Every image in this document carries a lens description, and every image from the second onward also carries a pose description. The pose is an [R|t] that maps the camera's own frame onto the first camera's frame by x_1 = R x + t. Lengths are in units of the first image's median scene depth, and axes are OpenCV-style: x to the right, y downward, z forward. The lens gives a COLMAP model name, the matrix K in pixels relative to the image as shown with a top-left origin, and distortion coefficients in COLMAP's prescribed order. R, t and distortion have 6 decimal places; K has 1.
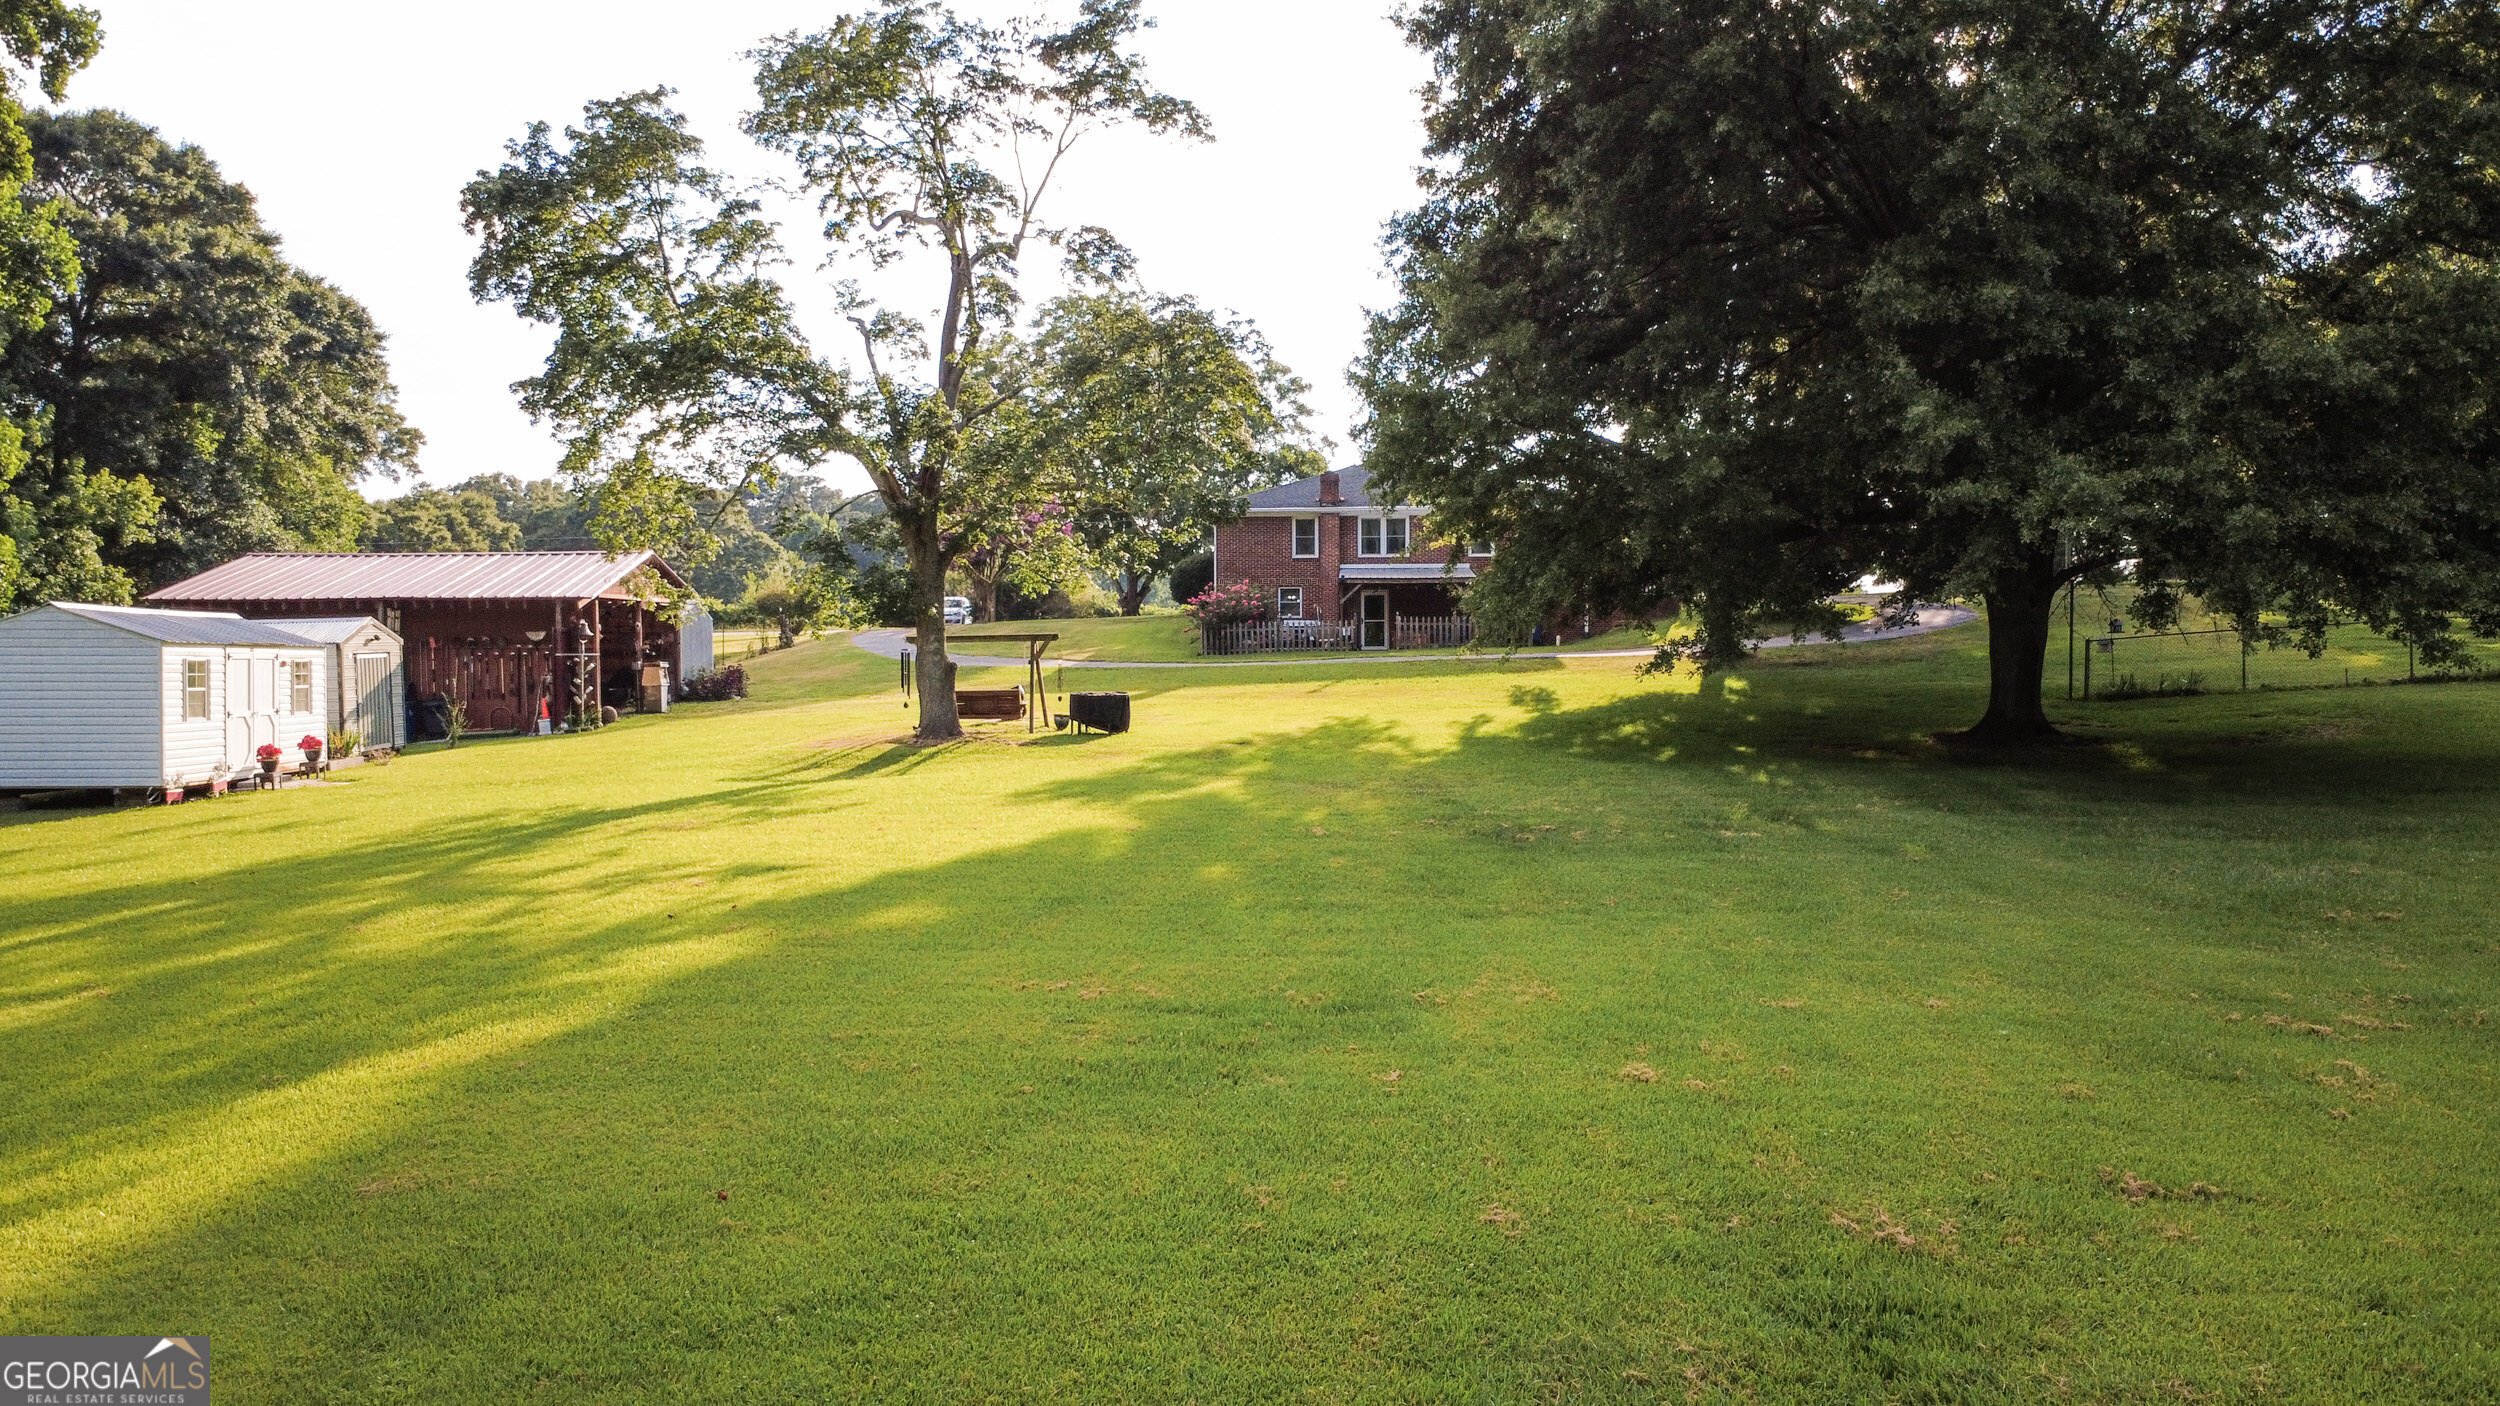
lens RADIAL K [[1865.4, 0, 1250.0], [0, 1865.4, 703.0], [0, 0, 1]] dist [0.000556, 0.001296]
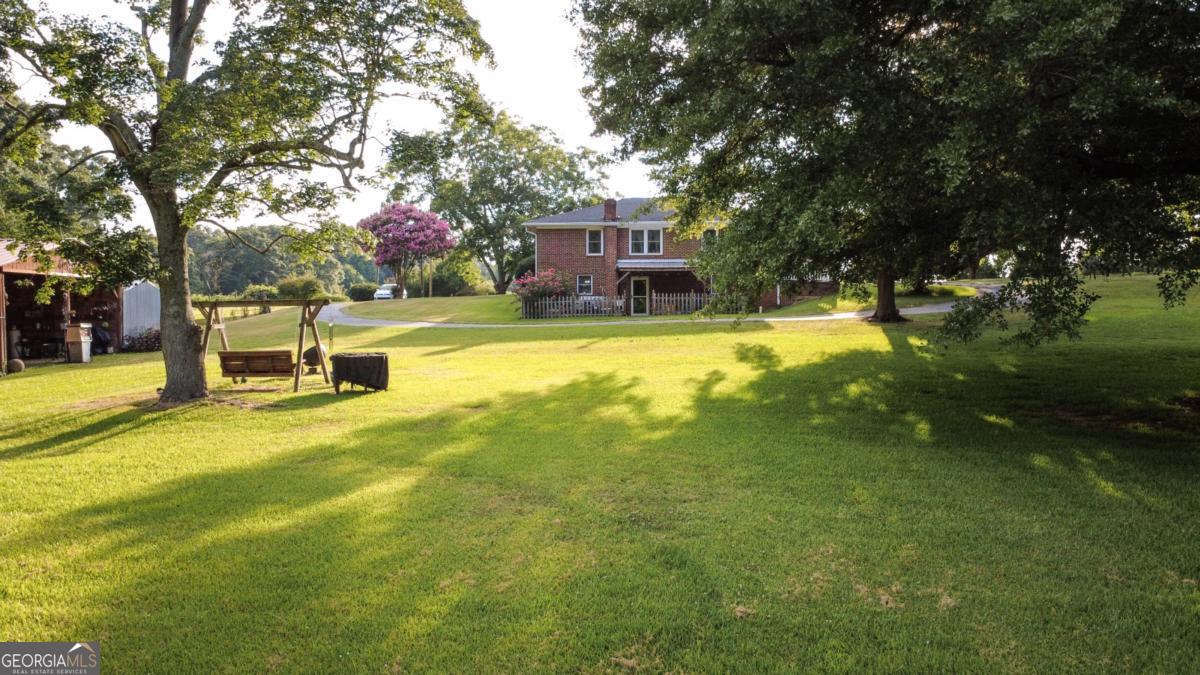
lens RADIAL K [[895.4, 0, 600.0], [0, 895.4, 337.5], [0, 0, 1]] dist [0.000556, 0.001296]
pose [[0.999985, 0.001403, 0.005368, 0.040562], [-0.001376, 0.999986, -0.005143, -0.009193], [-0.005375, 0.005135, 0.999972, 0.358512]]
